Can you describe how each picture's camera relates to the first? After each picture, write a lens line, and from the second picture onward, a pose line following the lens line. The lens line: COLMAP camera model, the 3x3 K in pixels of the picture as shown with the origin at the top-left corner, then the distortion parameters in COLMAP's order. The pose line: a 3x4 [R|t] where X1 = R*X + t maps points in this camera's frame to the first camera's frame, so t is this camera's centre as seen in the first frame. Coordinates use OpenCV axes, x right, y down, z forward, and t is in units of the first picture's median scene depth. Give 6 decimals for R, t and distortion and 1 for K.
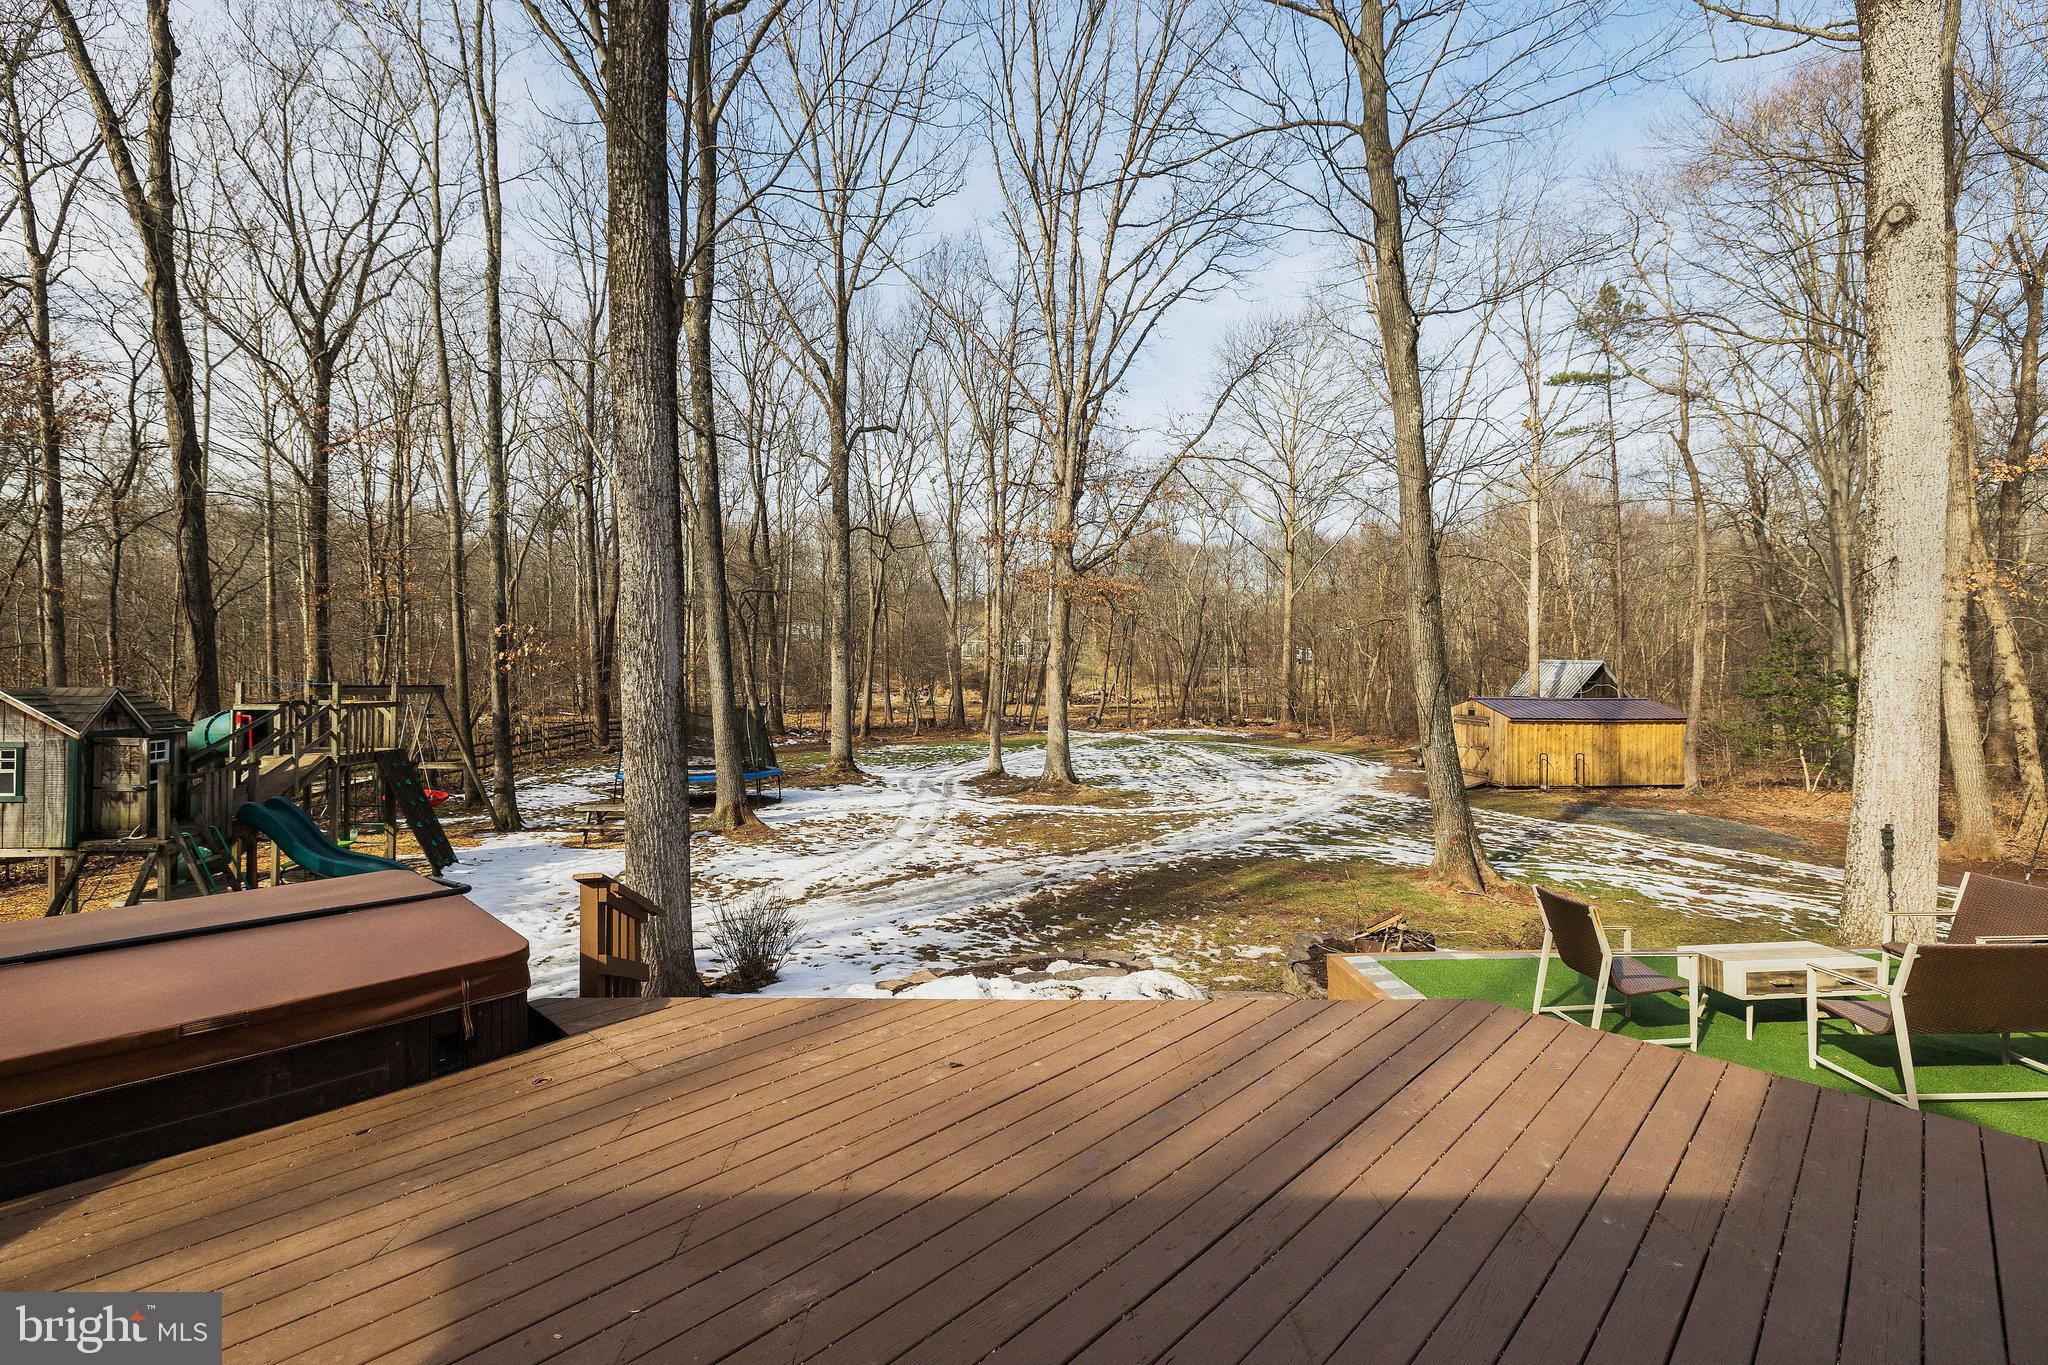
lens RADIAL K [[946.1, 0, 1019.6], [0, 946.1, 675.6], [0, 0, 1]] dist [-0.008545, 0.001390]
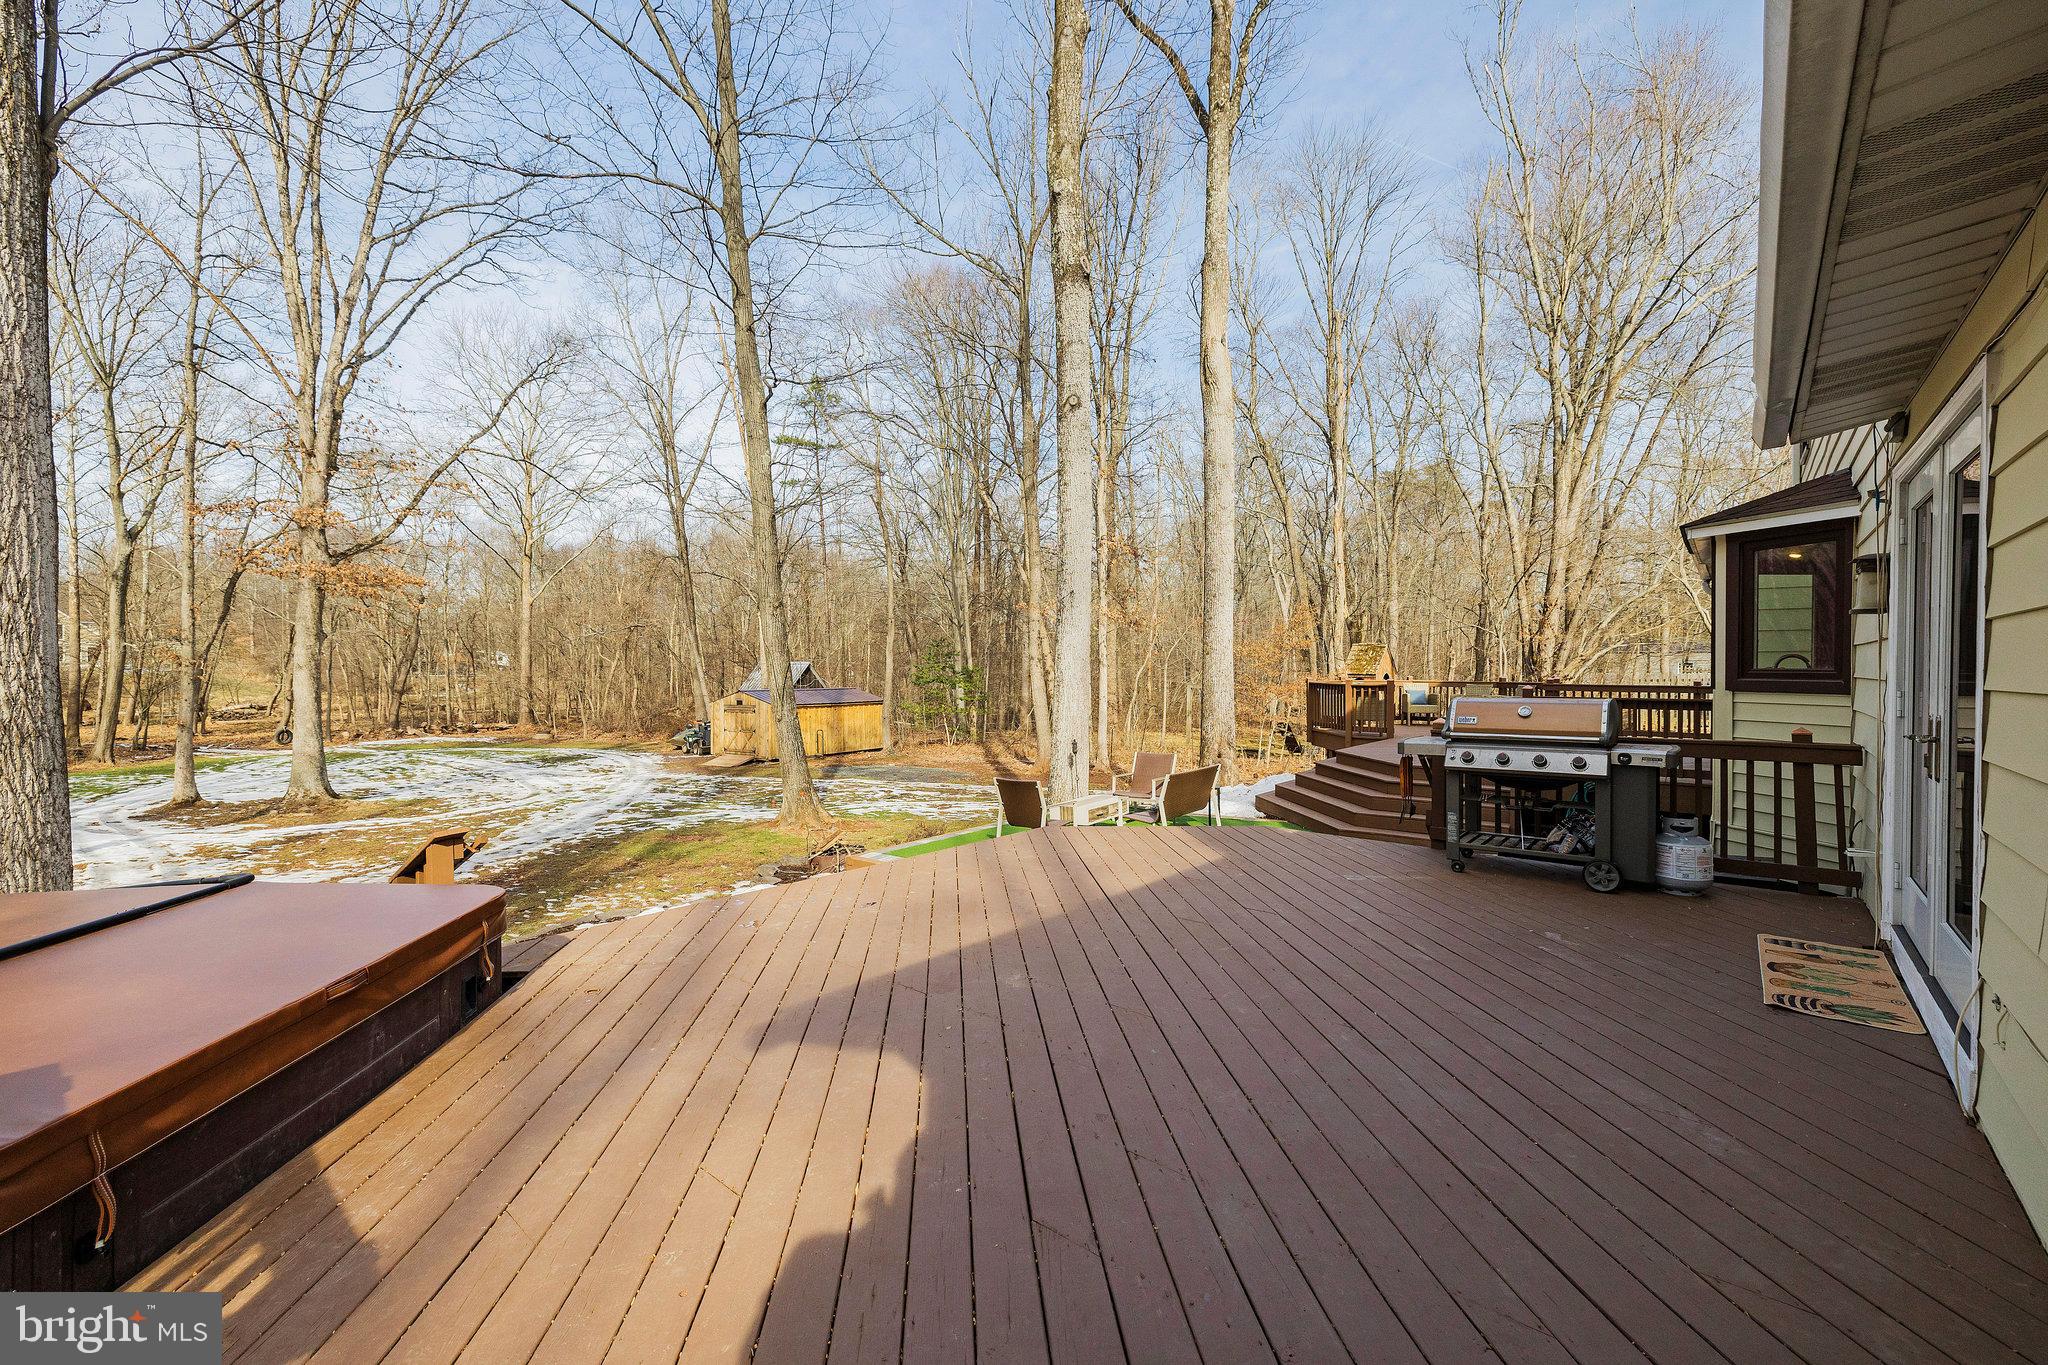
lens RADIAL K [[857.3, 0, 1018.1], [0, 857.3, 677.0], [0, 0, 1]] dist [0.001414, 0.000240]
pose [[0.664406, -0.013867, 0.747244, -0.158381], [0.017601, 0.999841, 0.002904, 0.013549], [-0.747165, 0.011223, 0.664544, -0.002925]]
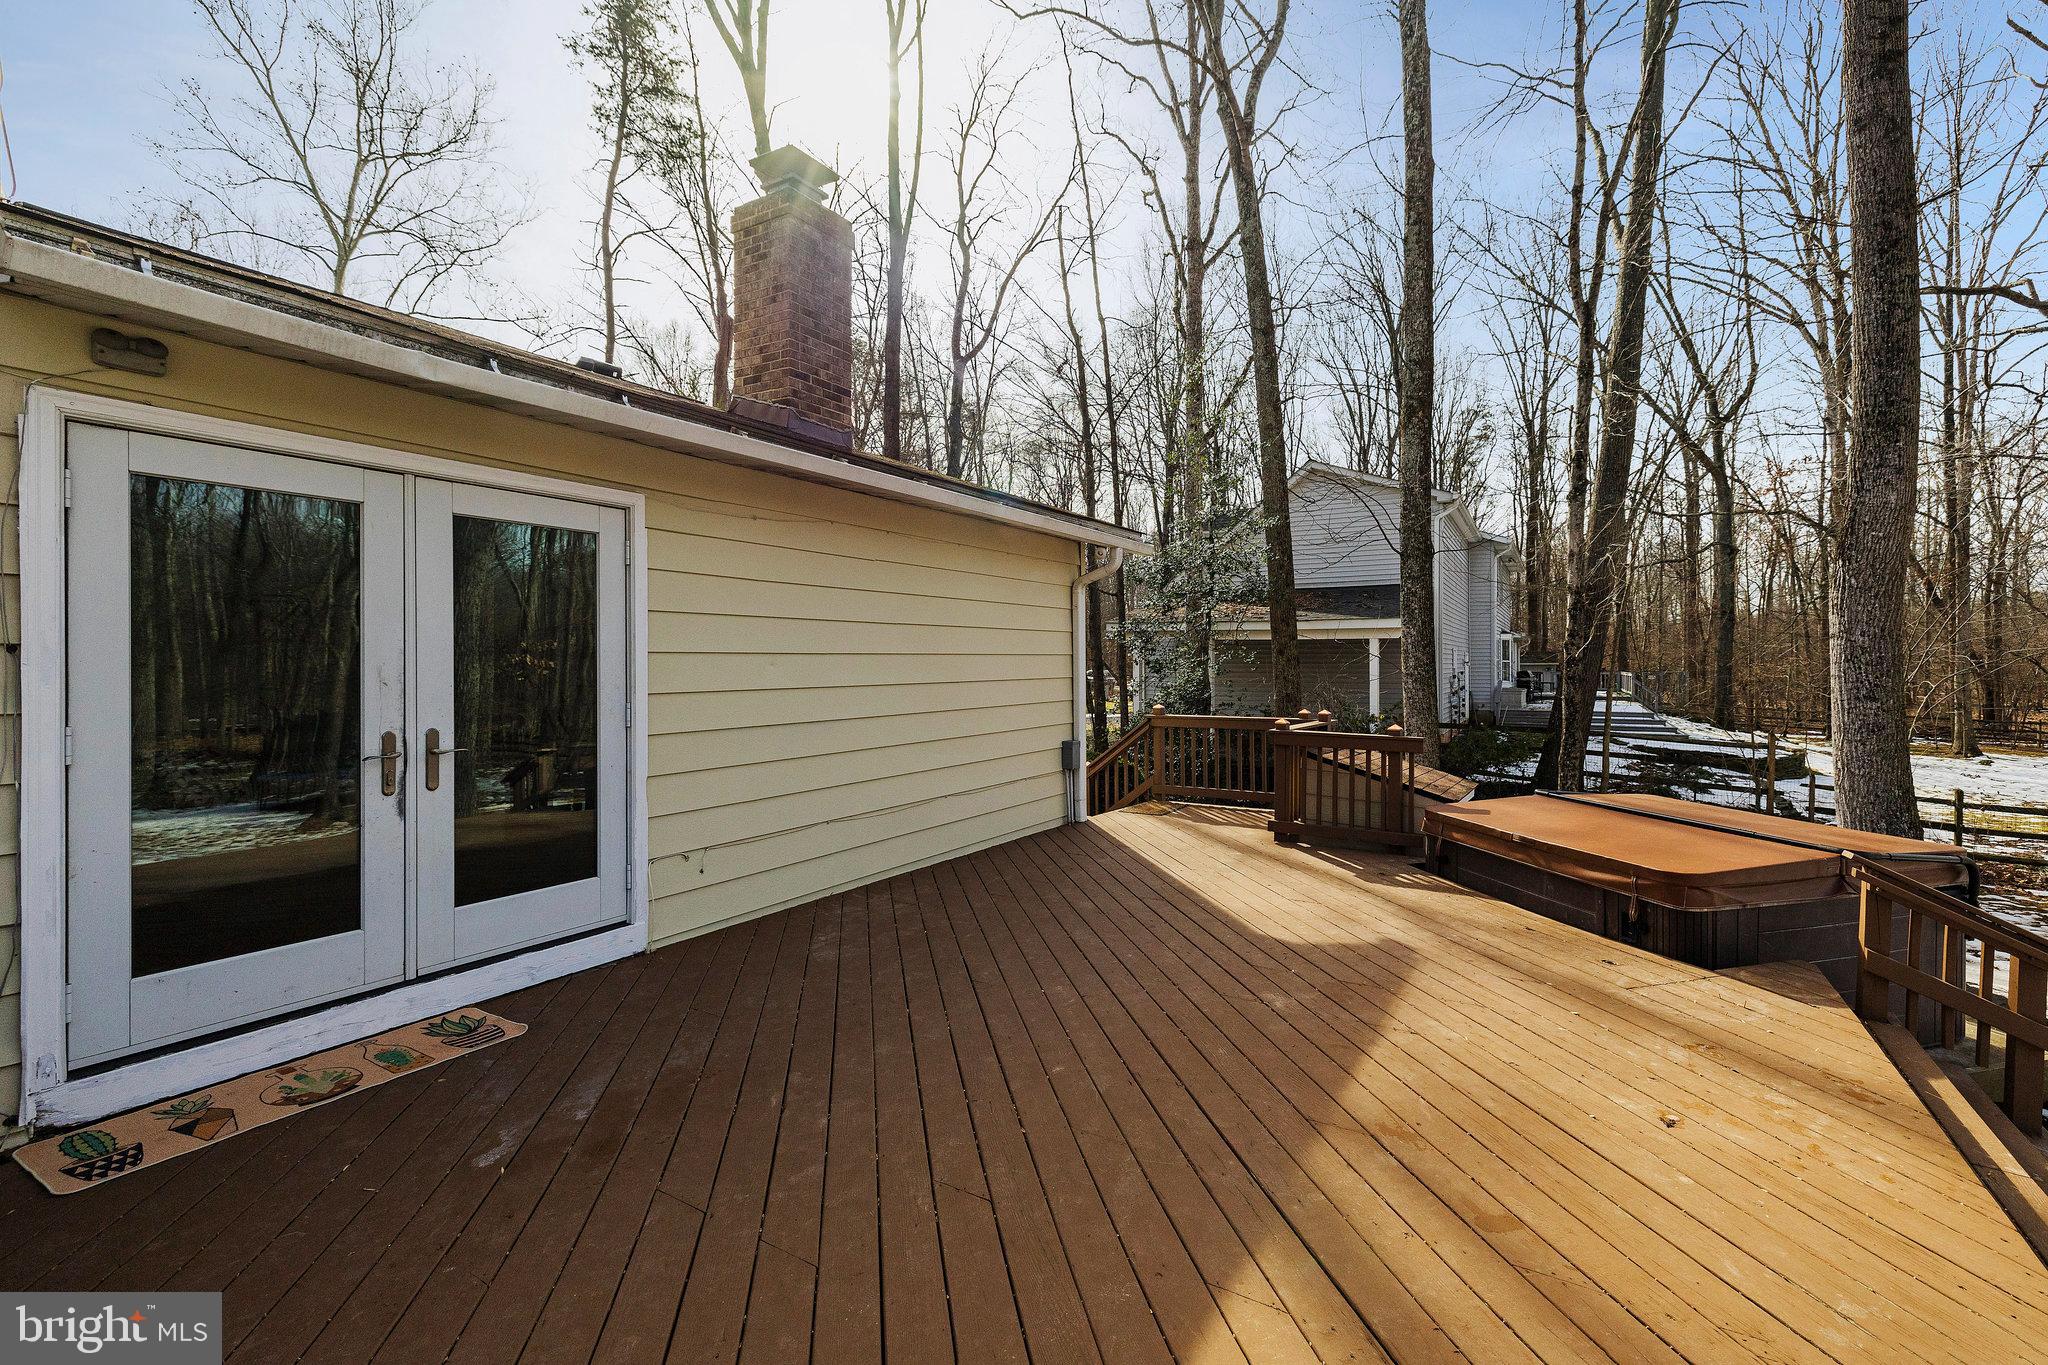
lens RADIAL K [[886.0, 0, 1112.9], [0, 886.0, 654.5], [0, 0, 1]] dist [0.003526, -0.000451]
pose [[-0.502692, -0.013189, -0.864365, 0.146778], [-0.019801, 0.999797, -0.003739, 0.006931], [0.864239, 0.015236, -0.502851, 0.176973]]
